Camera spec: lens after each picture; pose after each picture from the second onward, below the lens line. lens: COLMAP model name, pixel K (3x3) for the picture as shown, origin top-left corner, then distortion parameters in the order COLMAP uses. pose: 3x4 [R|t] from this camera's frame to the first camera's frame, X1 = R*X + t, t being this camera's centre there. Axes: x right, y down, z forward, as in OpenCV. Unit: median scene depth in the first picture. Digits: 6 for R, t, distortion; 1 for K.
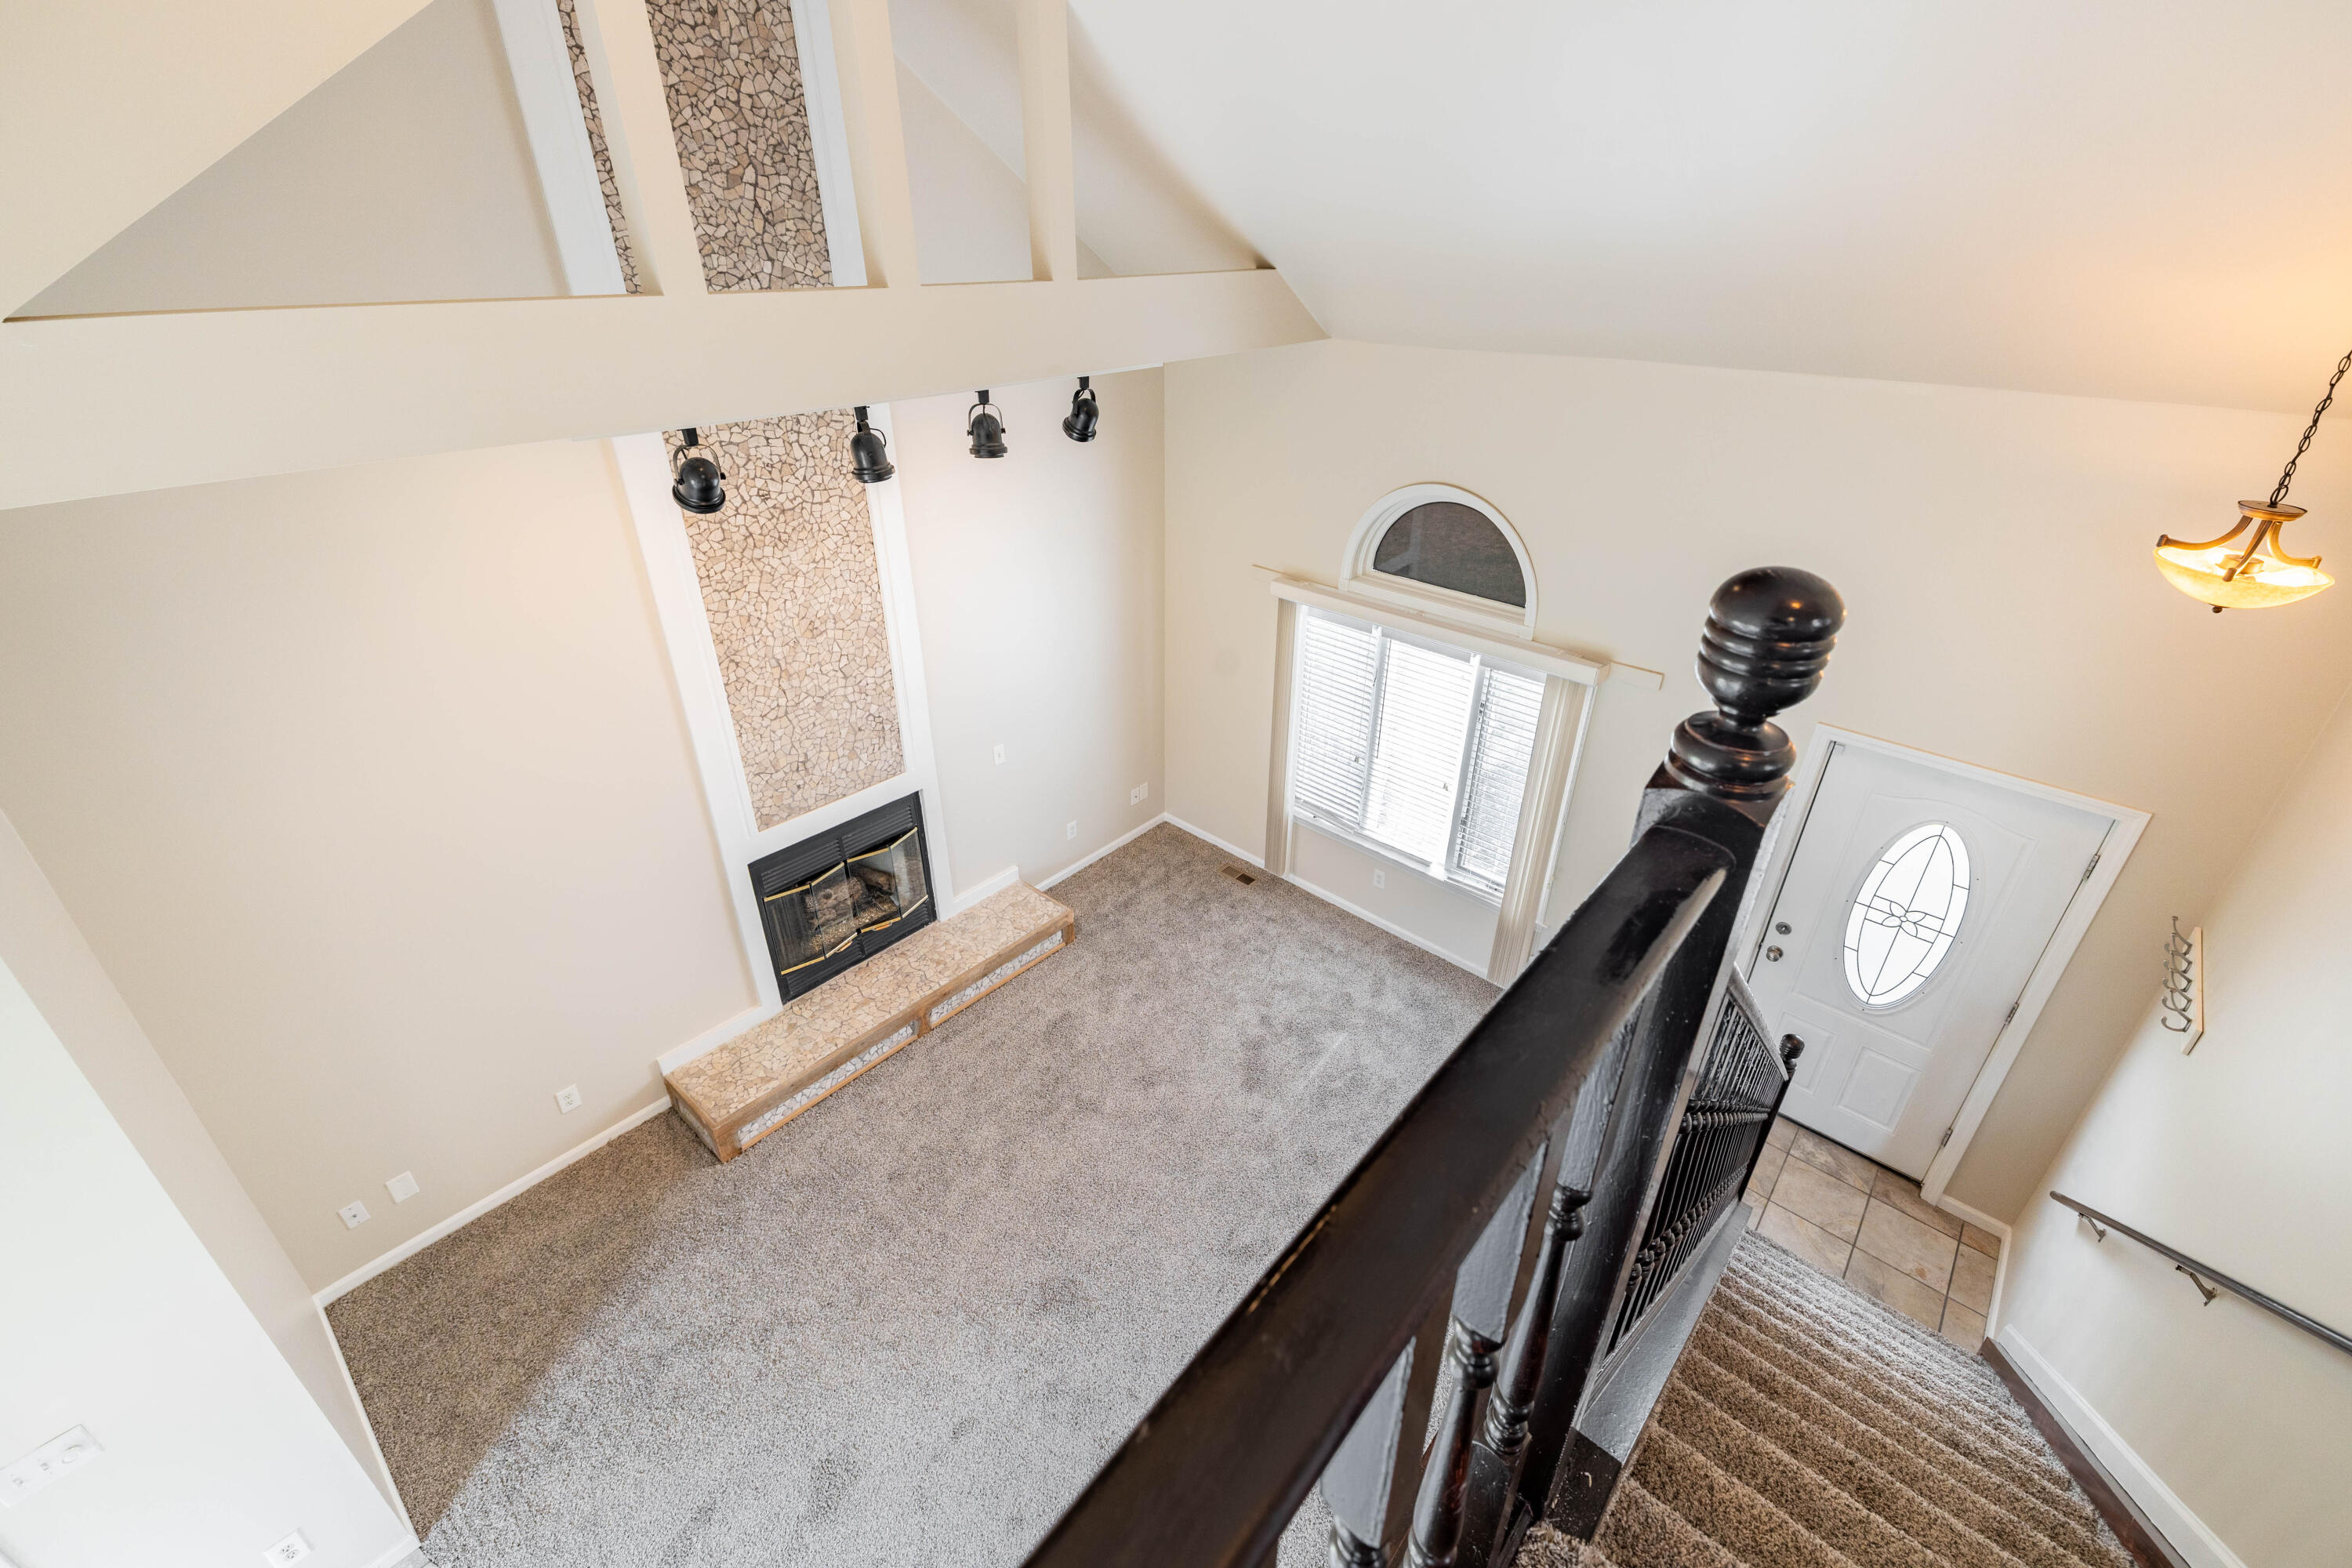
lens RADIAL K [[975.2, 0, 1213.3], [0, 975.2, 755.6], [0, 0, 1]] dist [0.049556, -0.012767]
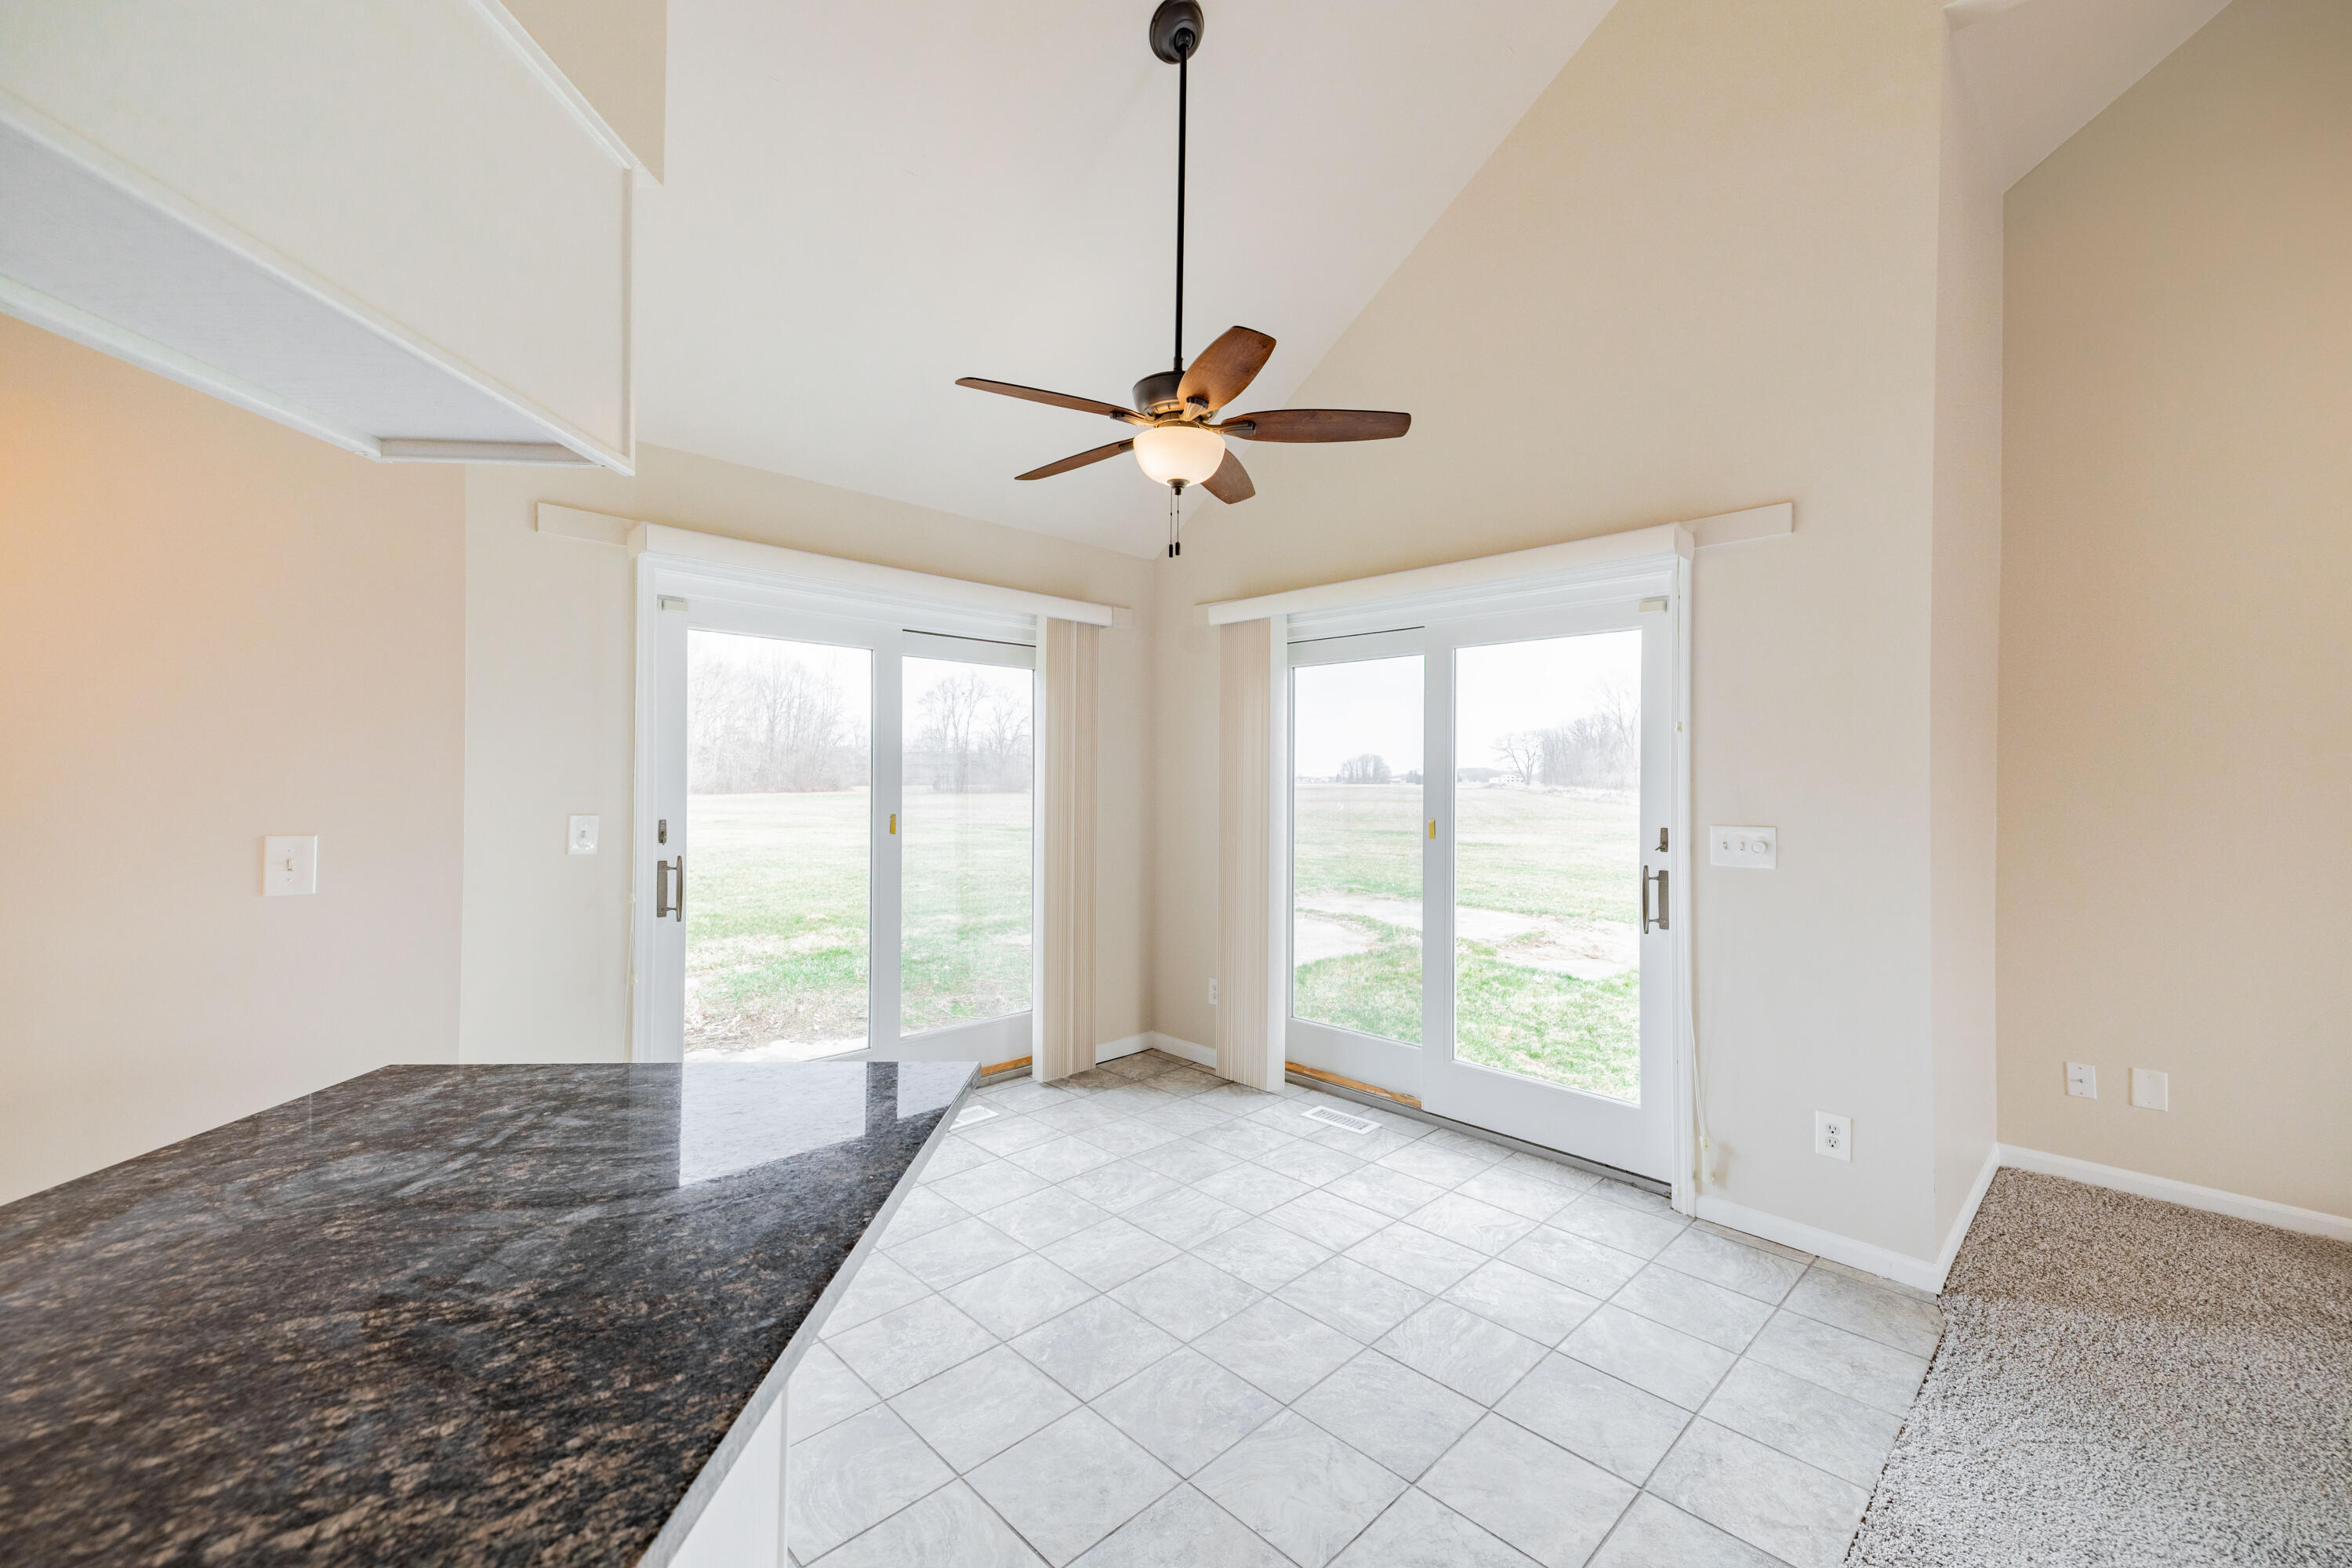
lens RADIAL K [[975.2, 0, 1163.0], [0, 975.2, 766.6], [0, 0, 1]] dist [0.049556, -0.012767]
pose [[-0.090543, -0.032983, -0.995346, 0.051429], [-0.484253, 0.874798, 0.015062, 0.498611], [0.870230, 0.483363, -0.095179, 0.247657]]
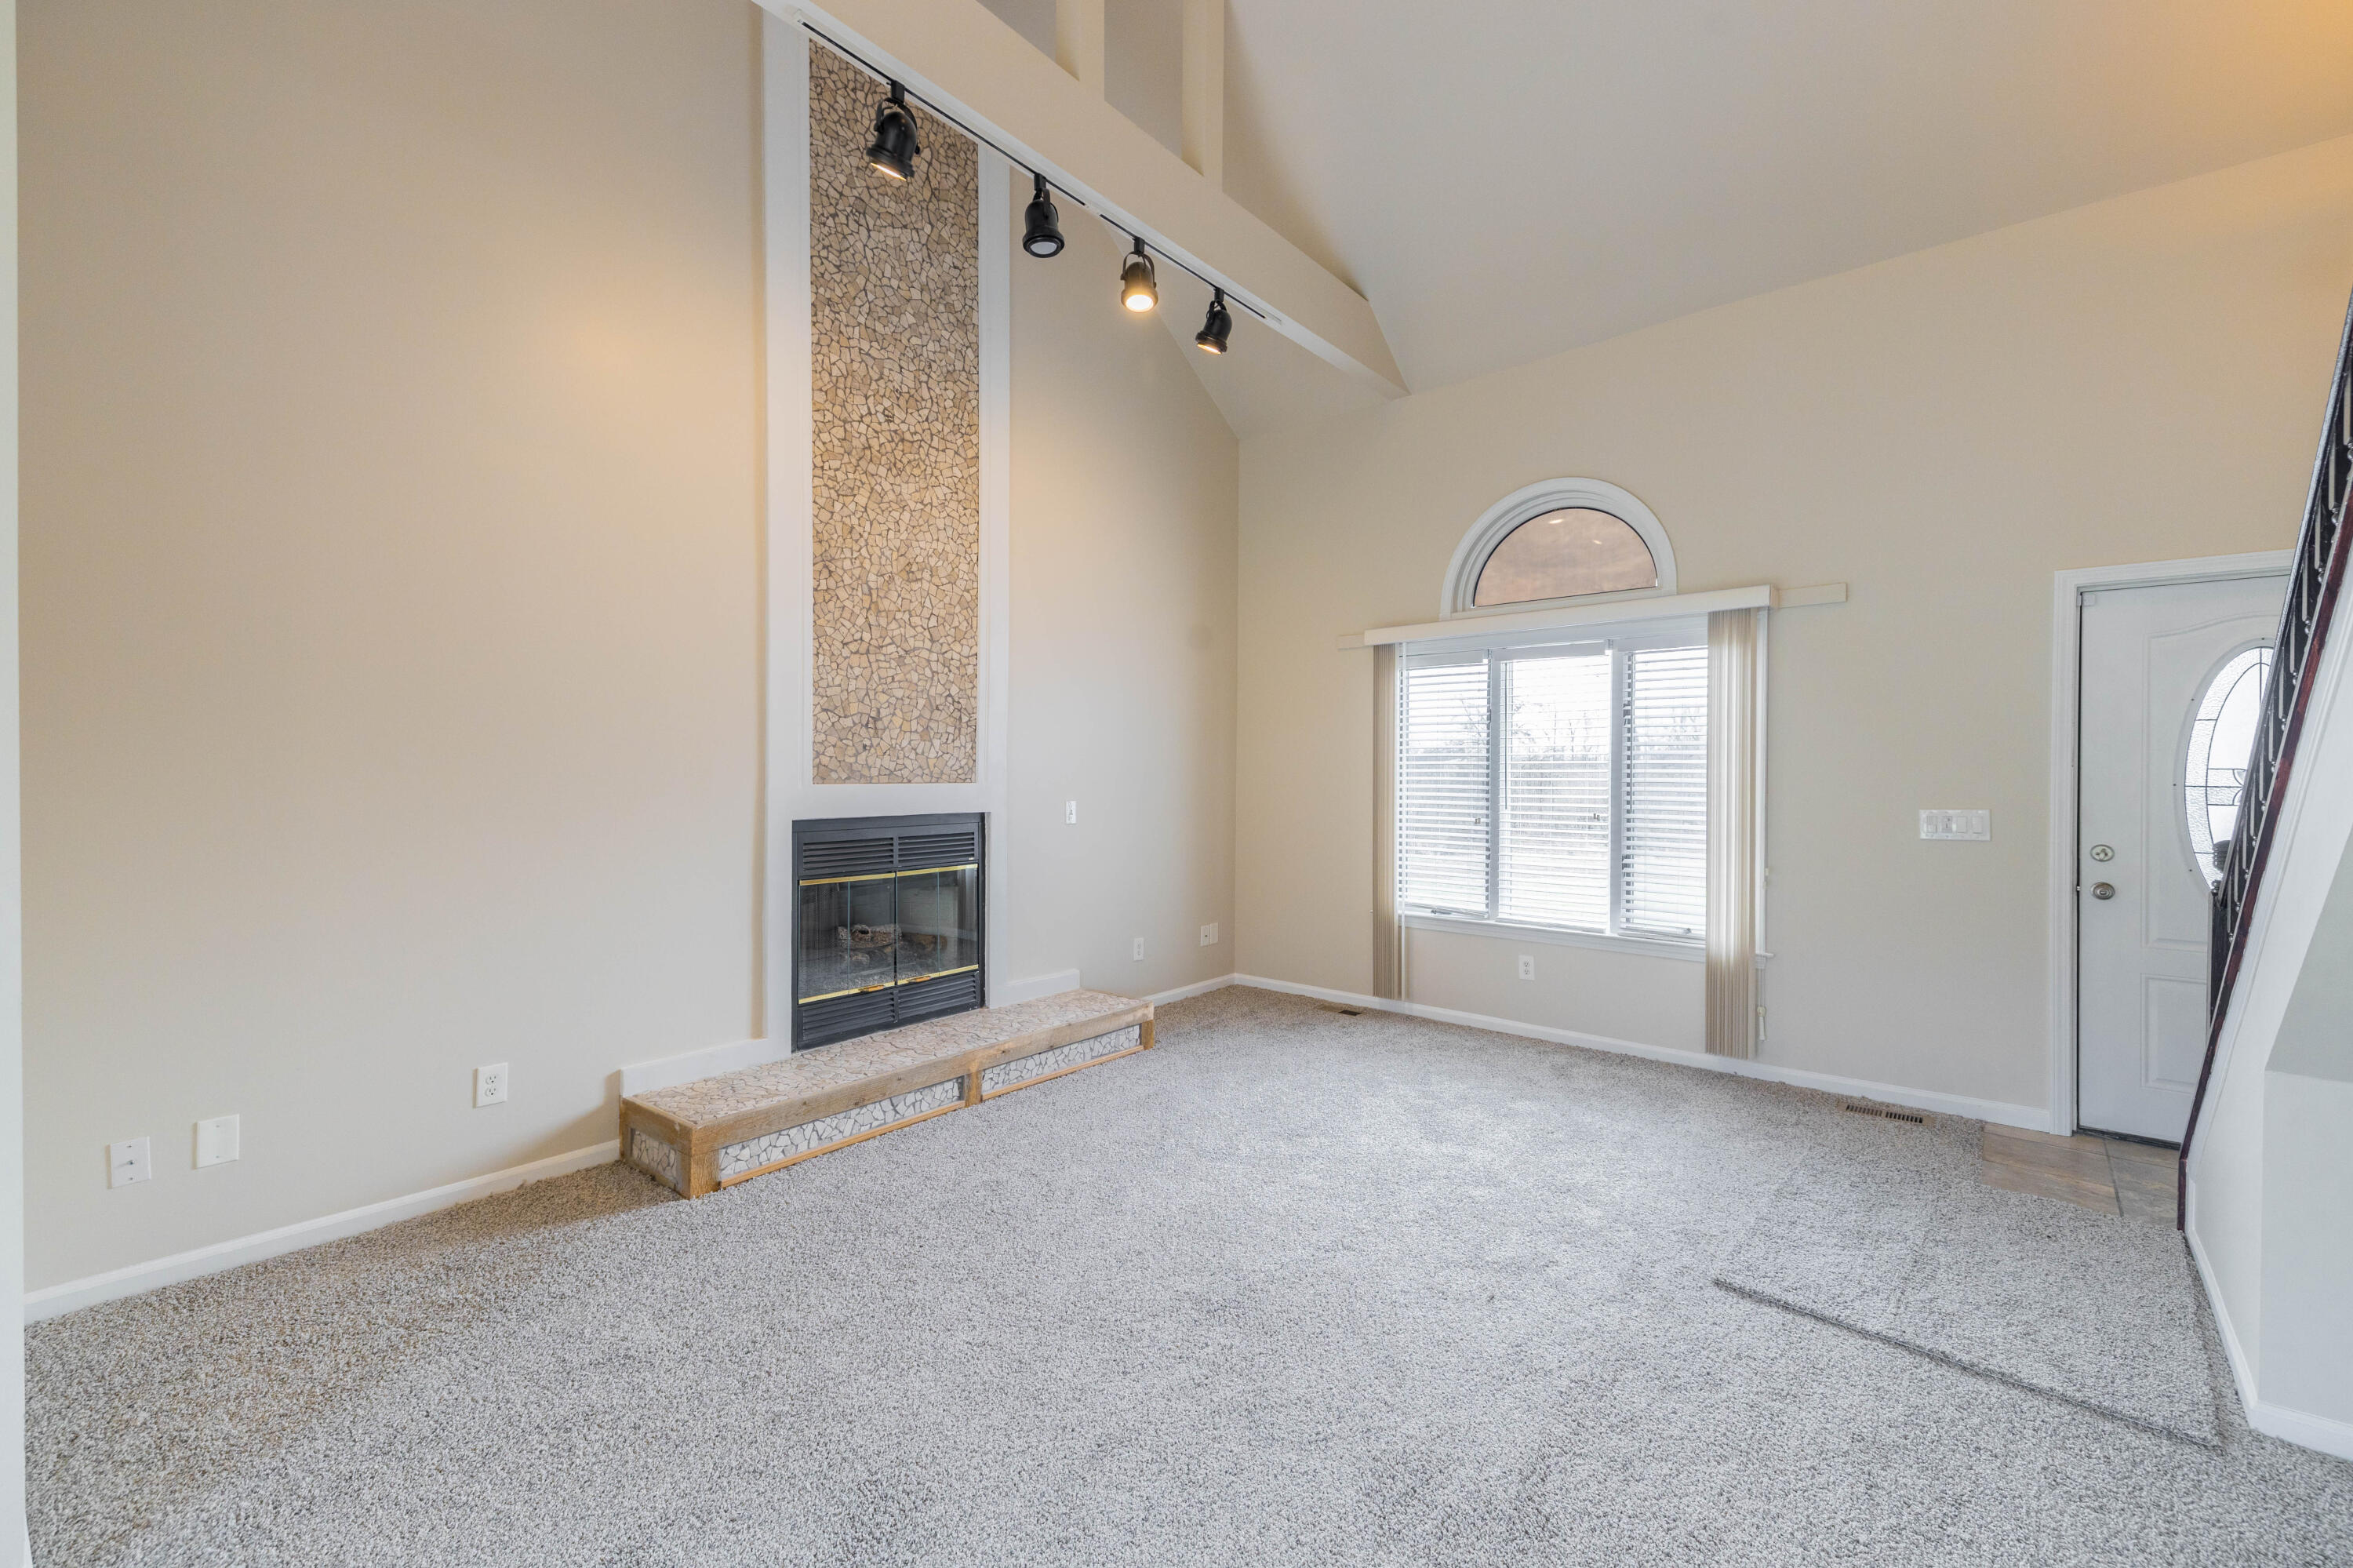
lens RADIAL K [[975.7, 0, 1182.1], [0, 975.7, 779.0], [0, 0, 1]] dist [0.049556, -0.012767]
pose [[0.999689, -0.017080, 0.018176, -0.168152], [0.023624, 0.882156, -0.470364, 0.477232], [-0.008000, 0.470647, 0.882285, 0.270615]]
